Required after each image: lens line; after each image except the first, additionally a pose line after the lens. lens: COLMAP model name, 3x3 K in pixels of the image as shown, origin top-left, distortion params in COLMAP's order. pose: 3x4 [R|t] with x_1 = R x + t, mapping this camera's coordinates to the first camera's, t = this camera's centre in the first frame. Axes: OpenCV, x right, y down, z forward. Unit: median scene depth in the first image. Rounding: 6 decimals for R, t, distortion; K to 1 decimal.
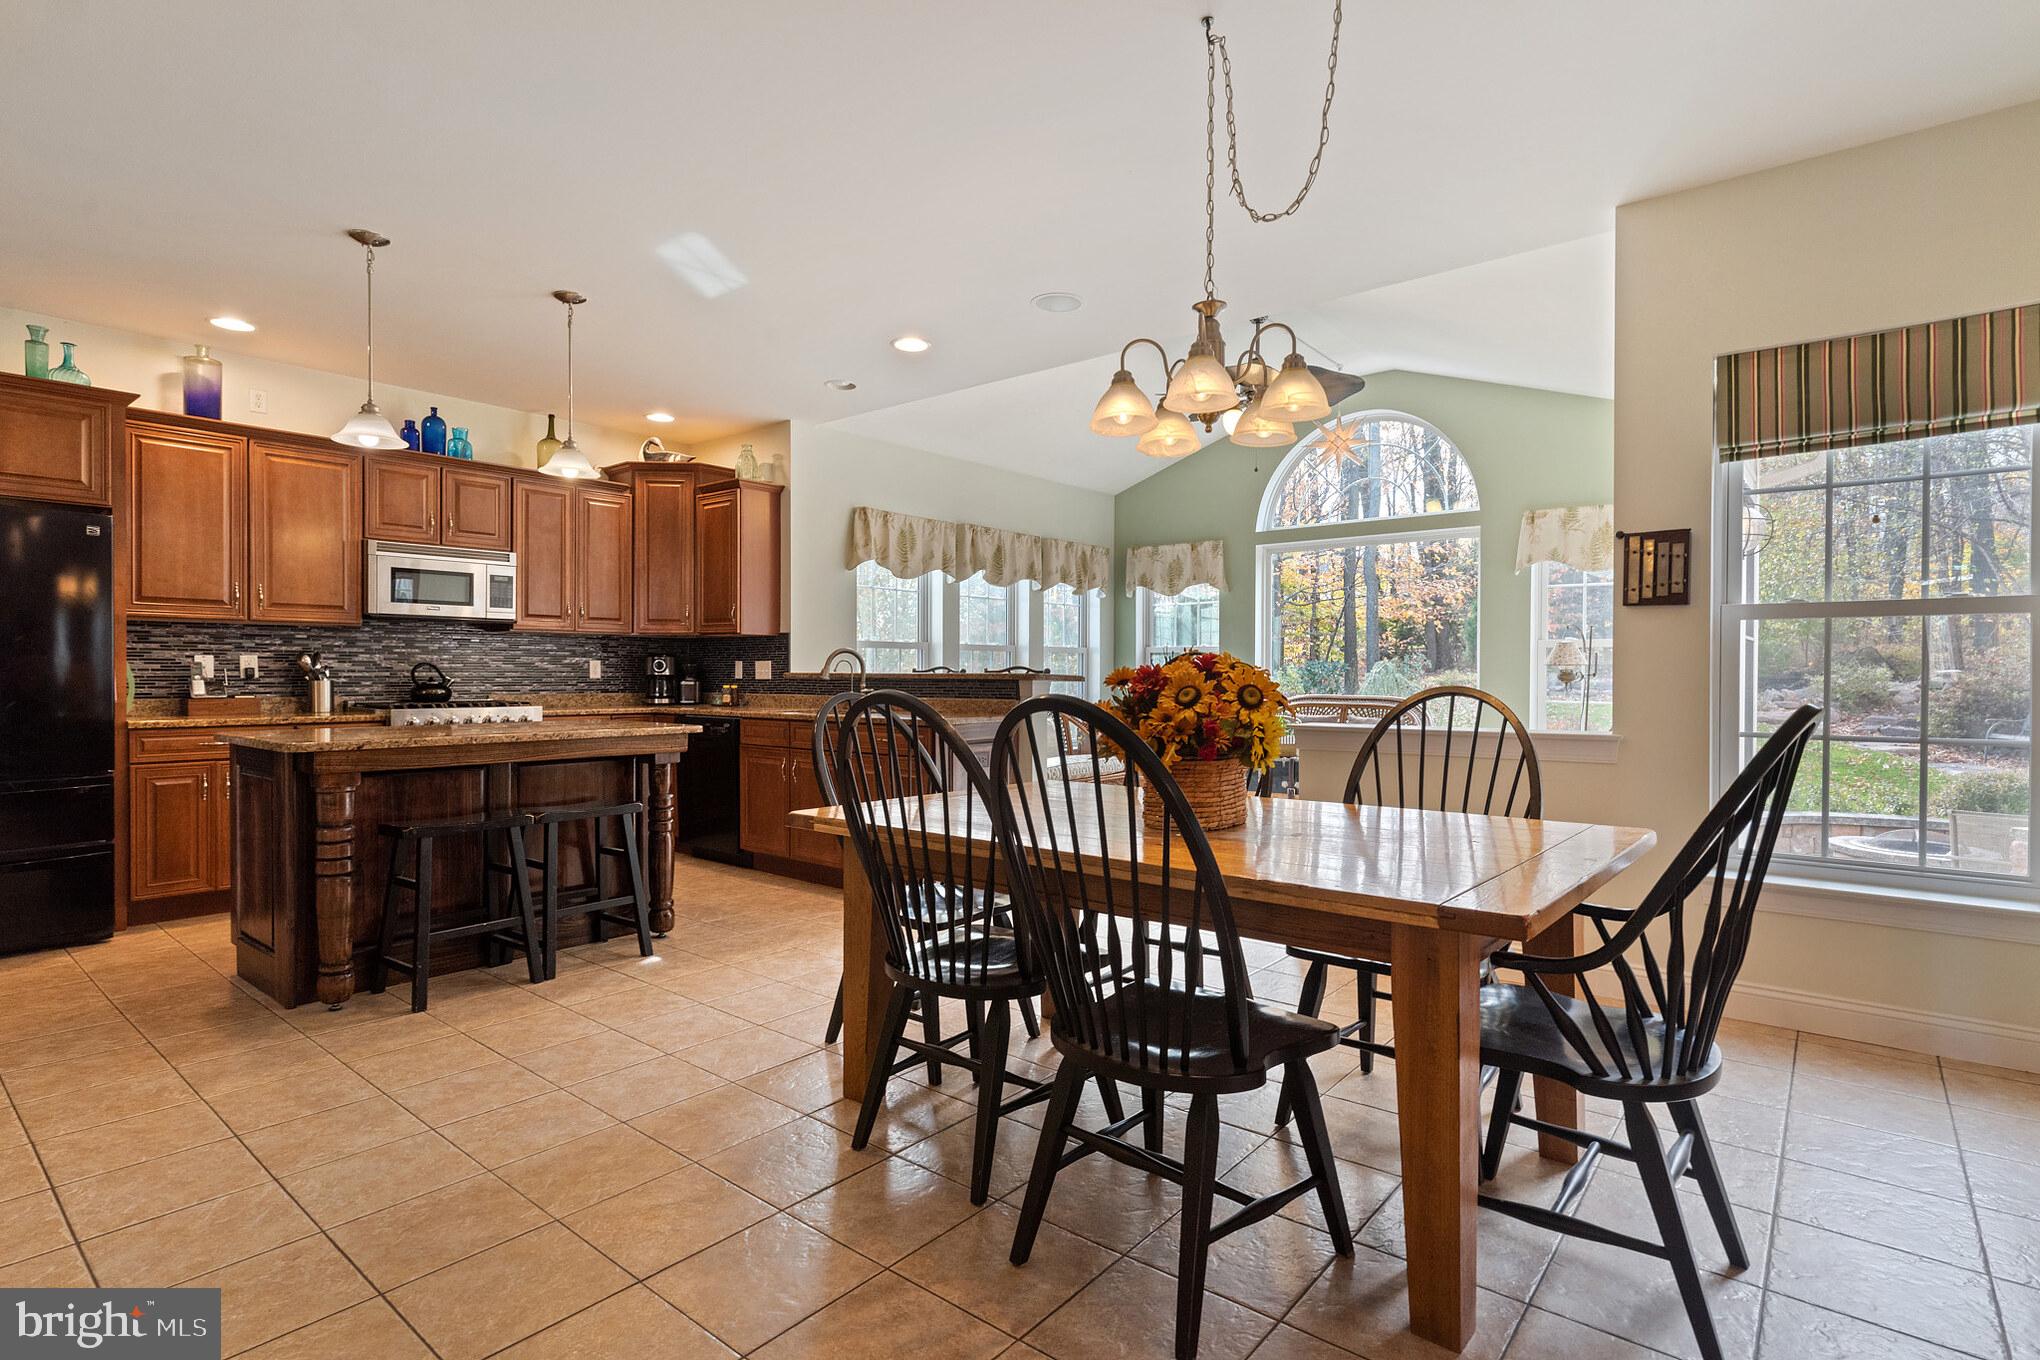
lens RADIAL K [[1000.4, 0, 1022.7], [0, 1000.4, 685.1], [0, 0, 1]] dist [-0.012037, -0.000720]
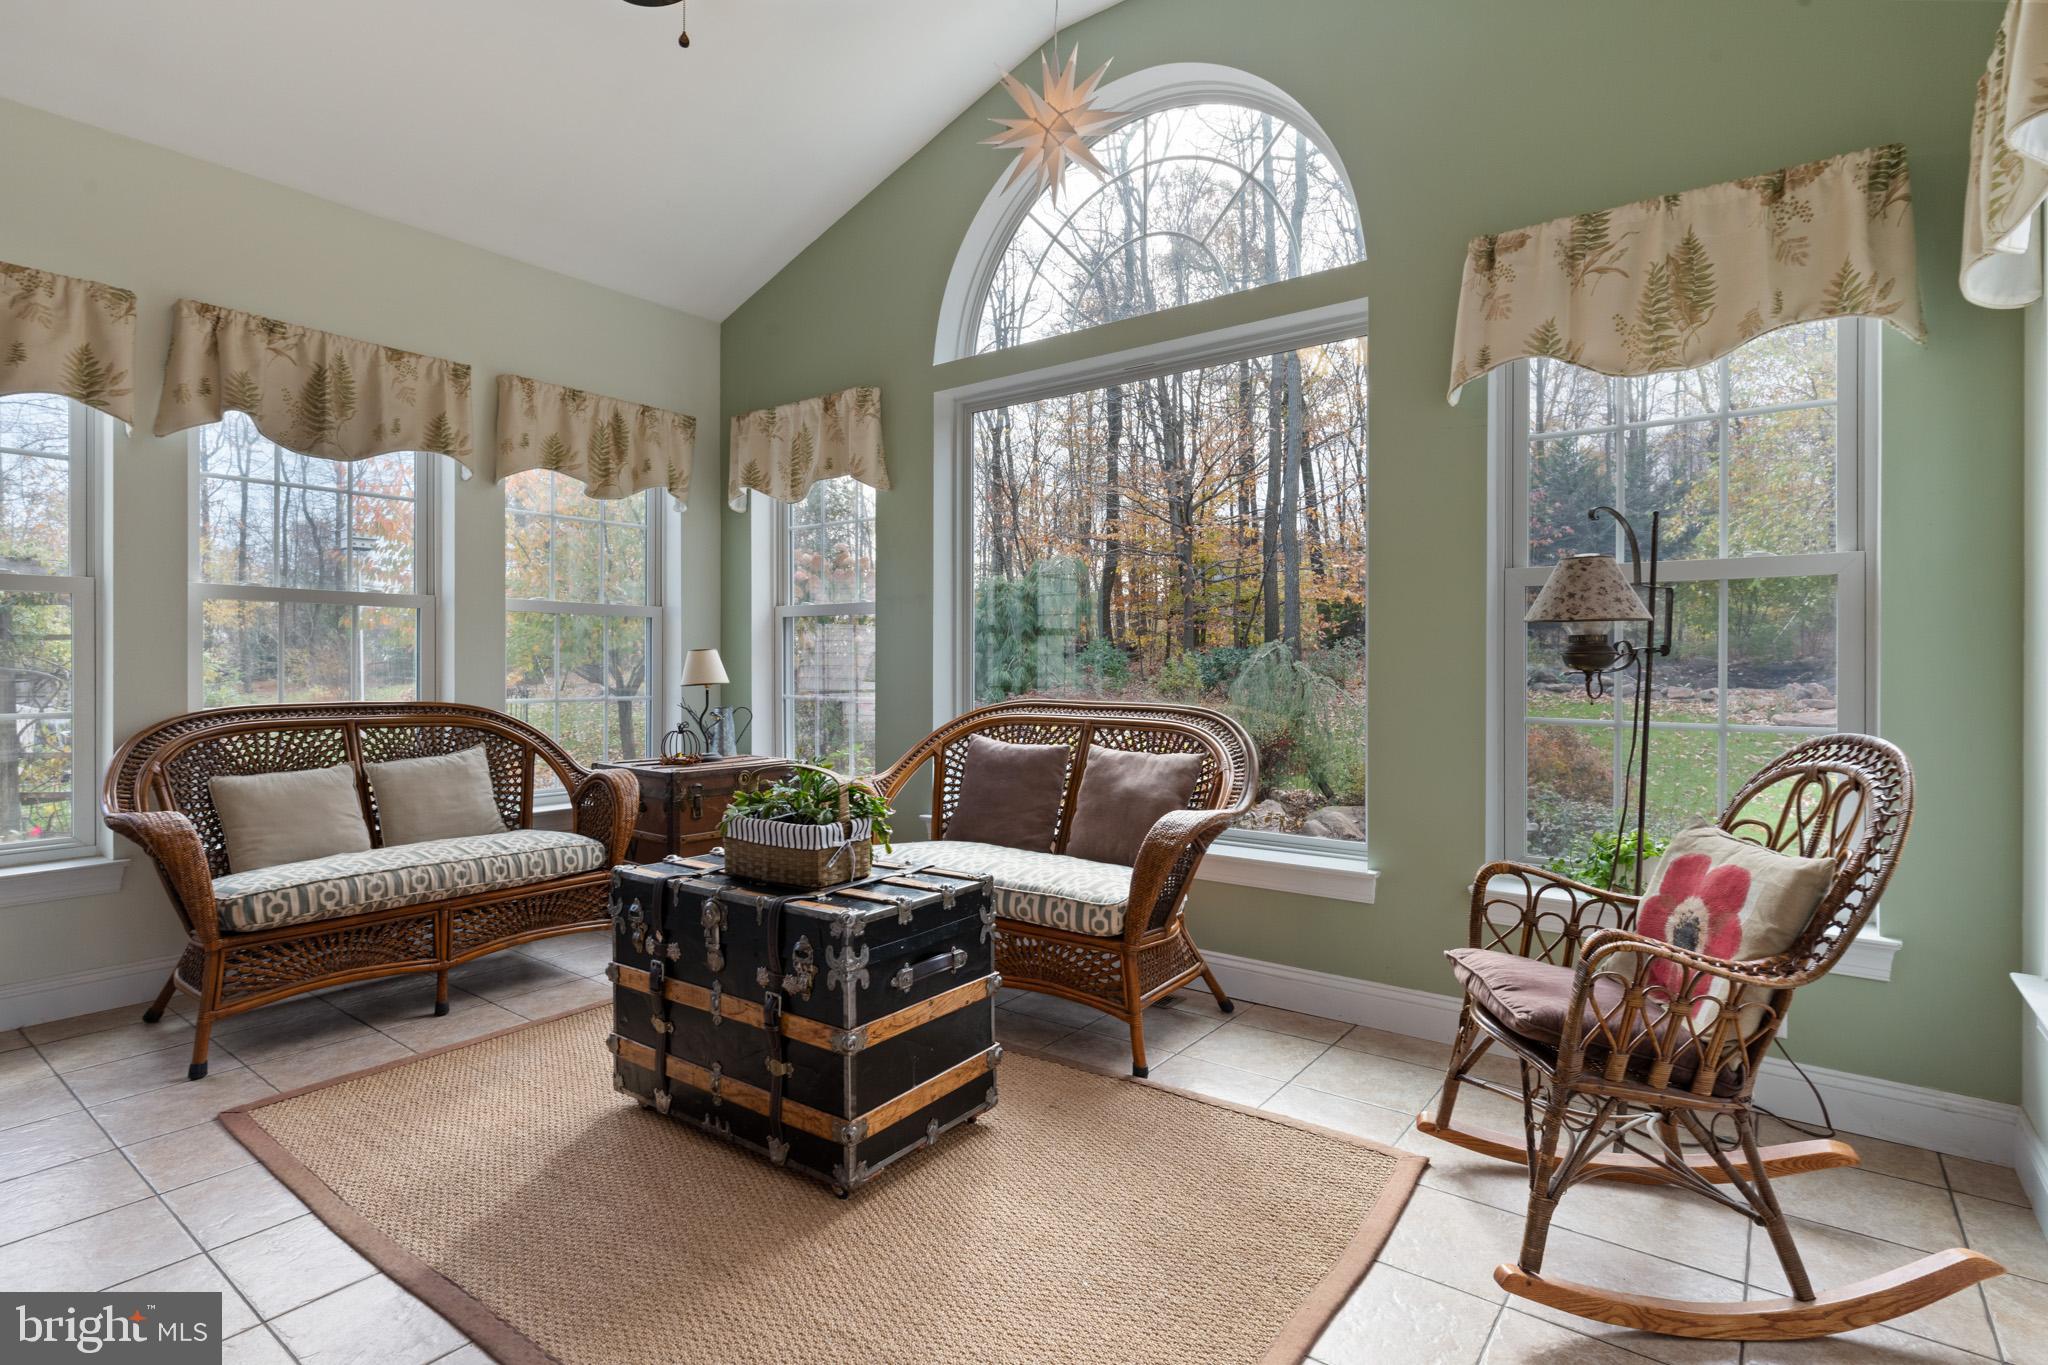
lens RADIAL K [[1000.1, 0, 1031.2], [0, 1000.1, 666.8], [0, 0, 1]] dist [-0.002391, -0.000018]
pose [[0.999740, 0.002474, 0.022688, 0.339796], [-0.002148, 0.999895, -0.014344, 0.001451], [-0.022721, 0.014292, 0.999640, 0.646198]]
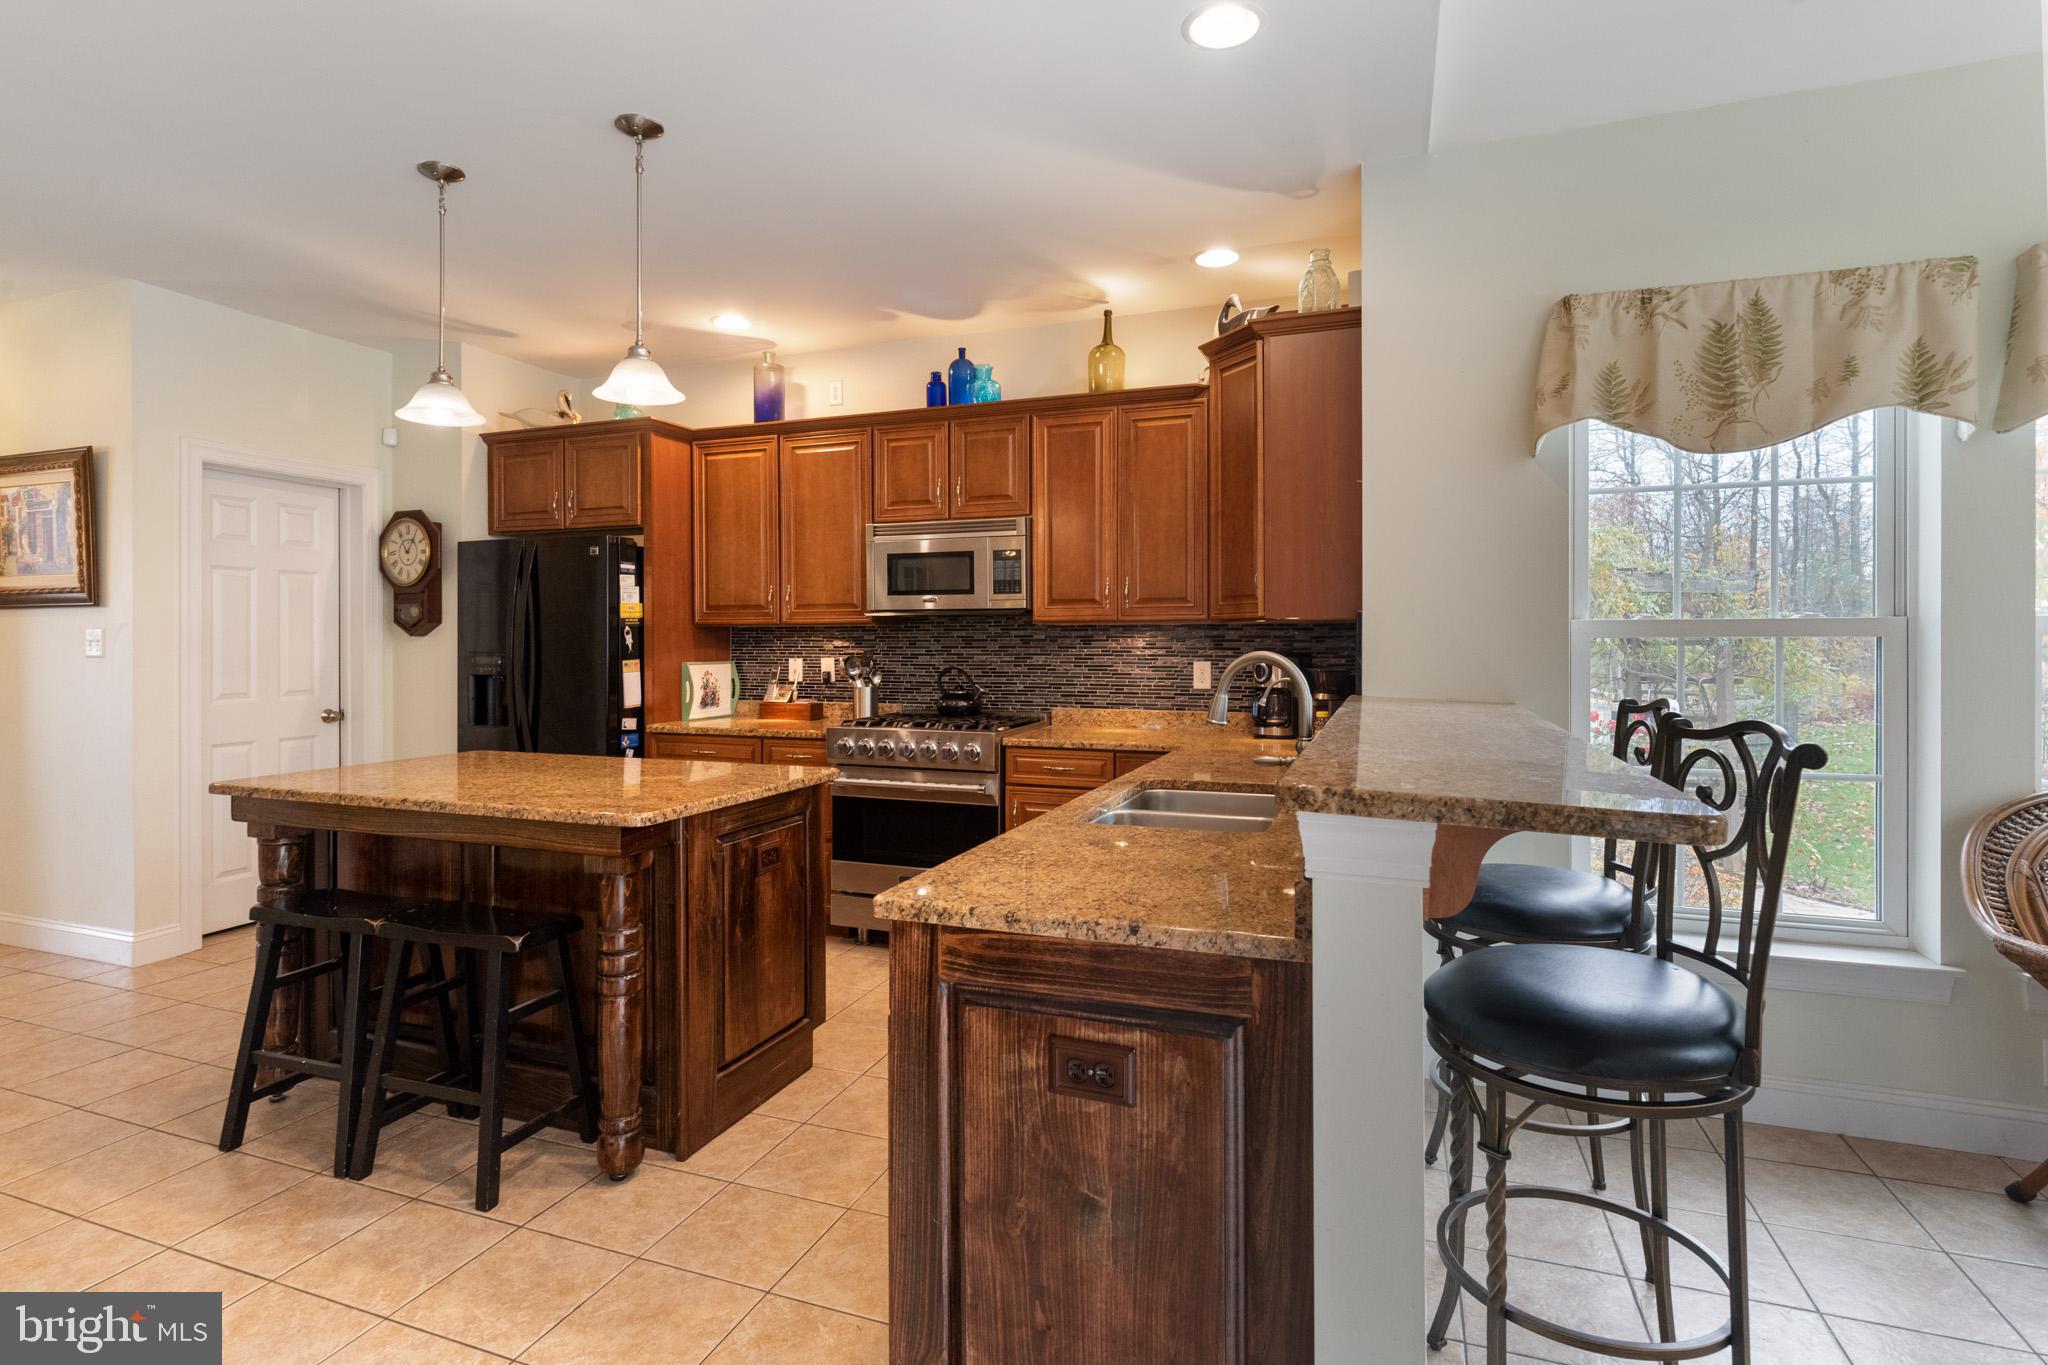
lens RADIAL K [[1000.1, 0, 1039.8], [0, 1000.1, 655.3], [0, 0, 1]] dist [-0.002391, -0.000018]
pose [[0.328168, 0.009208, -0.944575, 0.161790], [-0.010104, 0.999930, 0.006238, -0.031825], [0.944565, 0.007496, 0.328237, 0.674857]]
